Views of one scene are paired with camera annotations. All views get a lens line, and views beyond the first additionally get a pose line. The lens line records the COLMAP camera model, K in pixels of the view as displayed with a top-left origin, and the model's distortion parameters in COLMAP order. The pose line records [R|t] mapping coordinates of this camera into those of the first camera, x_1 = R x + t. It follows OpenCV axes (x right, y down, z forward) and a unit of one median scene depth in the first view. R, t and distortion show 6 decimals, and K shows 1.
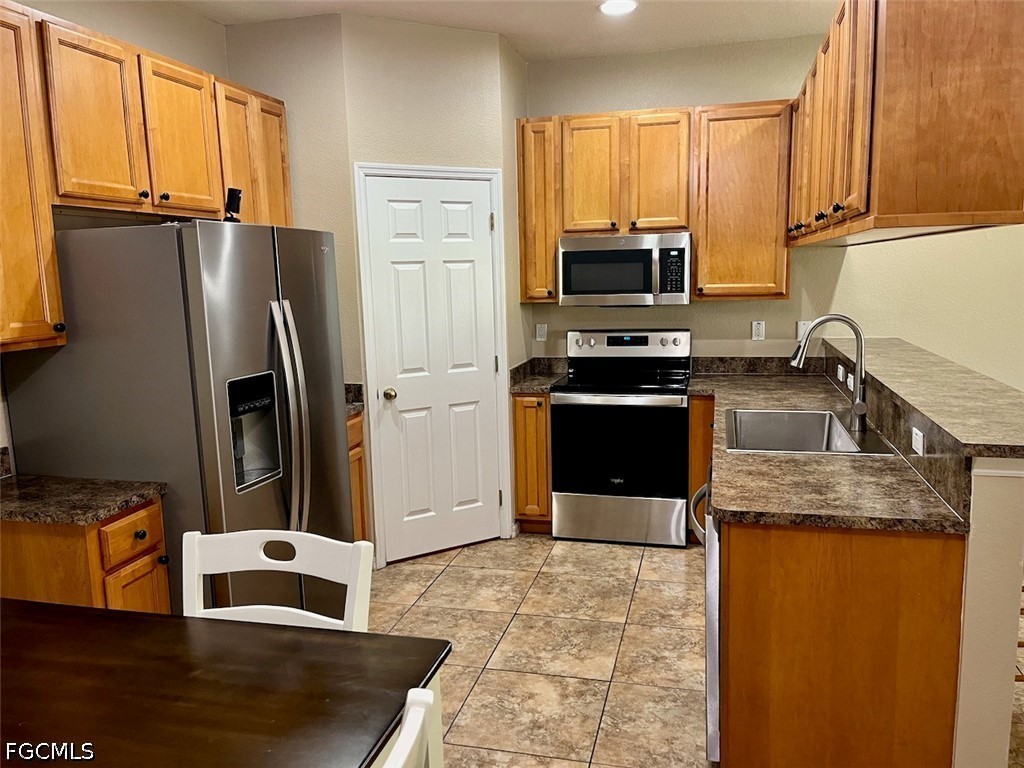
lens RADIAL K [[777.4, 0, 511.3], [0, 777.4, 385.1], [0, 0, 1]] dist [0.062742, -0.083812]
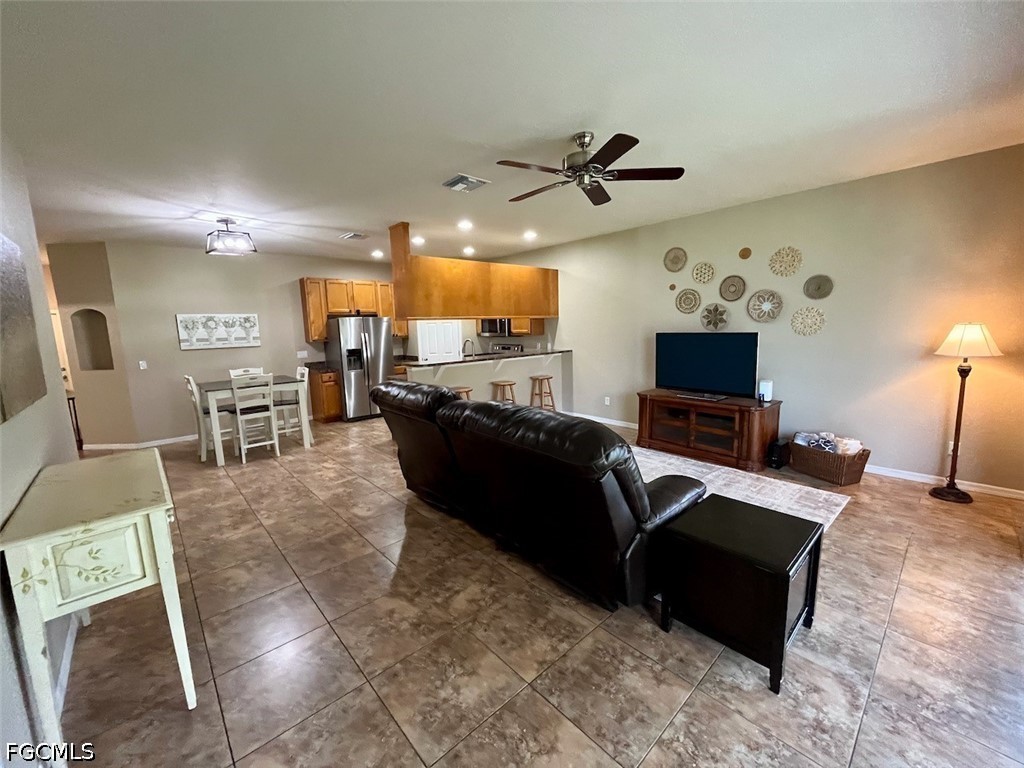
lens RADIAL K [[413.0, 0, 511.4], [0, 413.0, 383.8], [0, 0, 1]] dist [-0.002951, -0.000276]
pose [[0.835665, 0.079728, -0.543422, 1.195344], [-0.073959, 0.996731, 0.032504, 0.030966], [0.544238, 0.013029, 0.838830, -0.385929]]
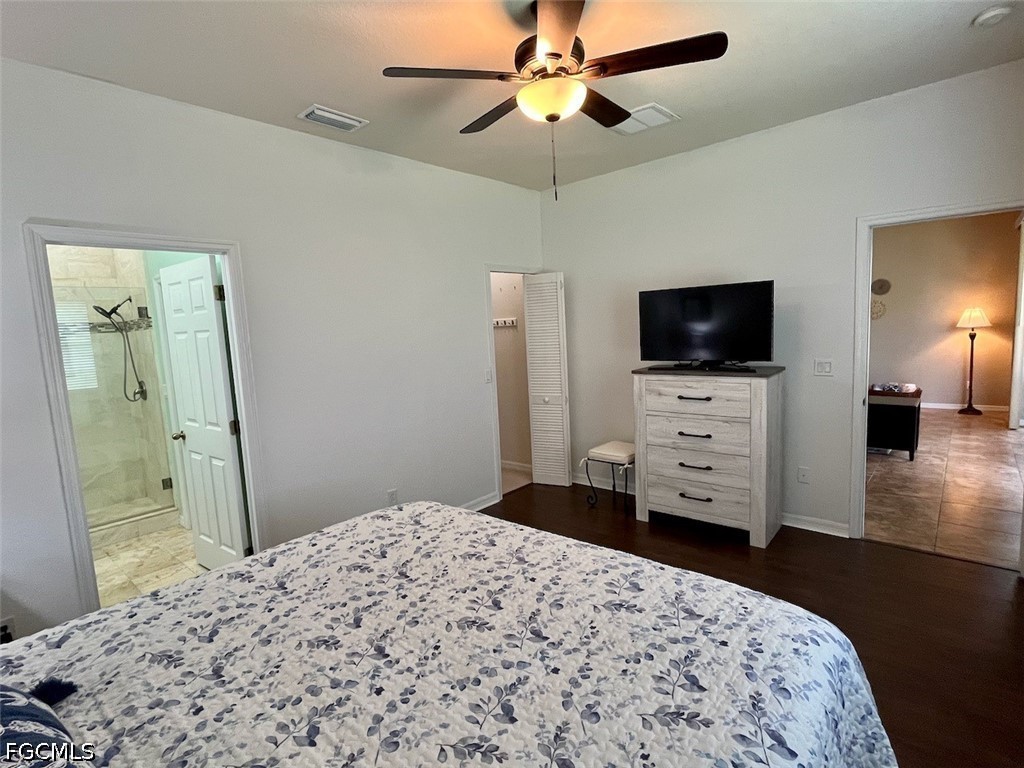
lens RADIAL K [[515.2, 0, 510.9], [0, 515.2, 384.0], [0, 0, 1]] dist [0.001051, -0.000001]
pose [[0.891428, 0.031239, -0.452084, 0.913490], [-0.039610, 0.999174, -0.009060, 0.198528], [0.451428, 0.025984, 0.891929, -1.427840]]
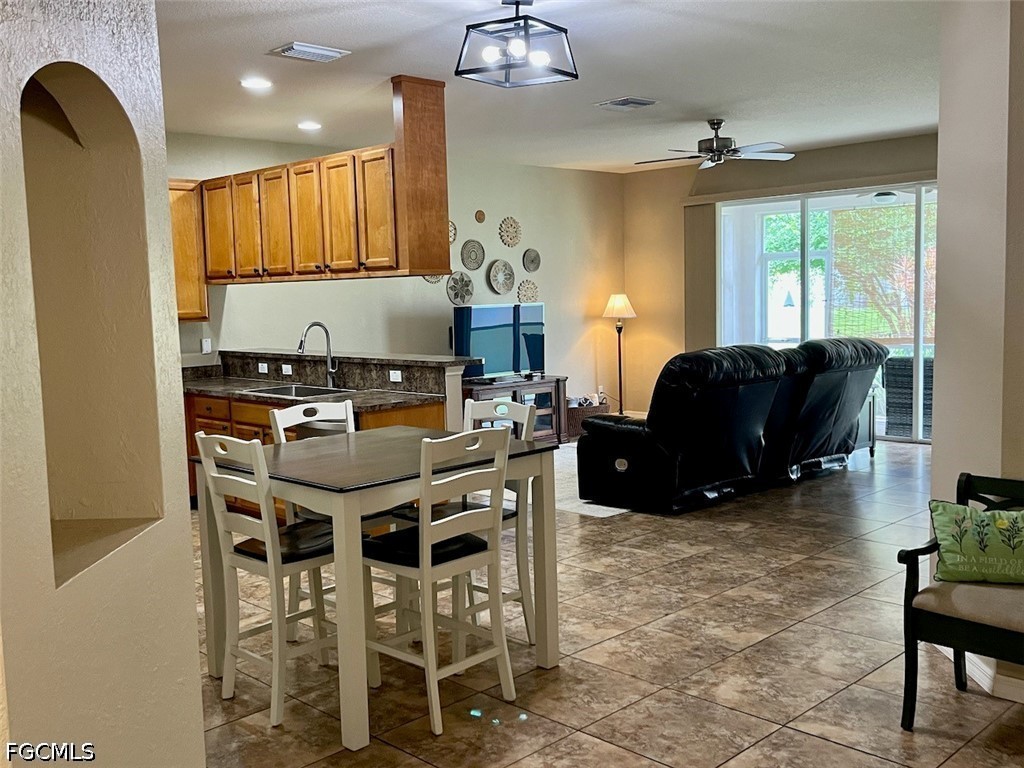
lens RADIAL K [[1009.9, 0, 508.1], [0, 1009.9, 386.8], [0, 0, 1]] dist [0.061782, 0.000000]
pose [[0.516184, -0.070762, 0.853550, -0.930028], [0.141927, 0.989870, -0.003767, 0.087503], [-0.844637, 0.123086, 0.520998, -0.370335]]
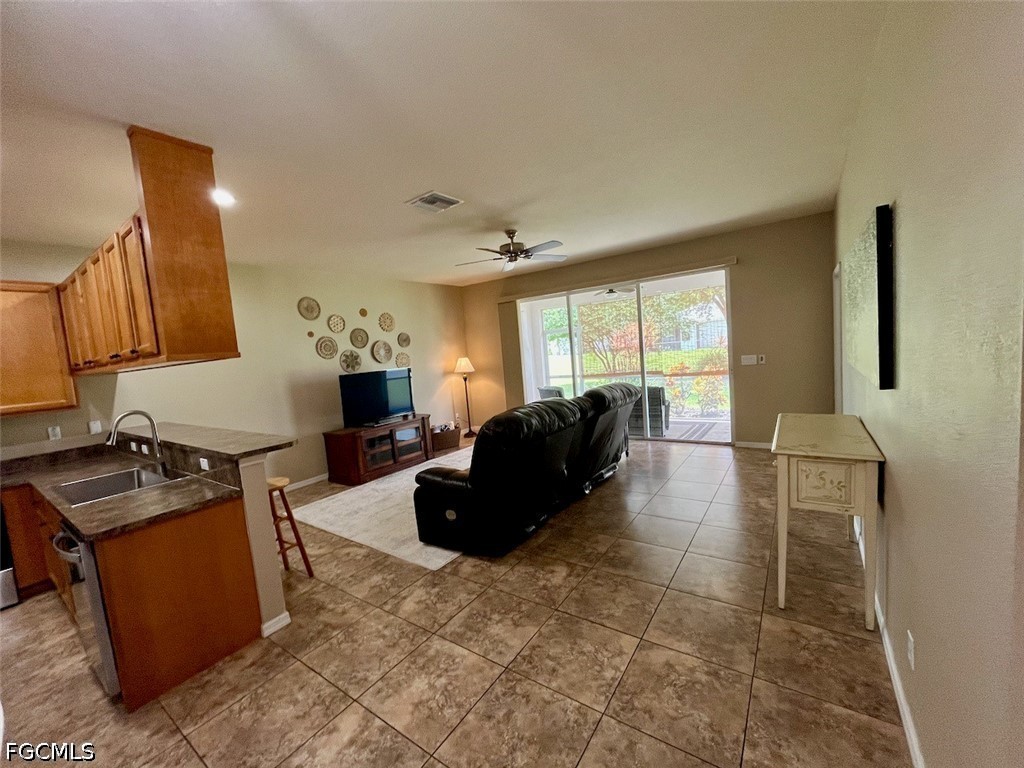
lens RADIAL K [[413.0, 0, 511.9], [0, 413.0, 383.0], [0, 0, 1]] dist [-0.002951, -0.000276]
pose [[0.353165, -0.083985, 0.931784, -0.099605], [0.212188, 0.977199, 0.007655, 0.015613], [-0.911181, 0.195010, 0.362933, -0.083265]]
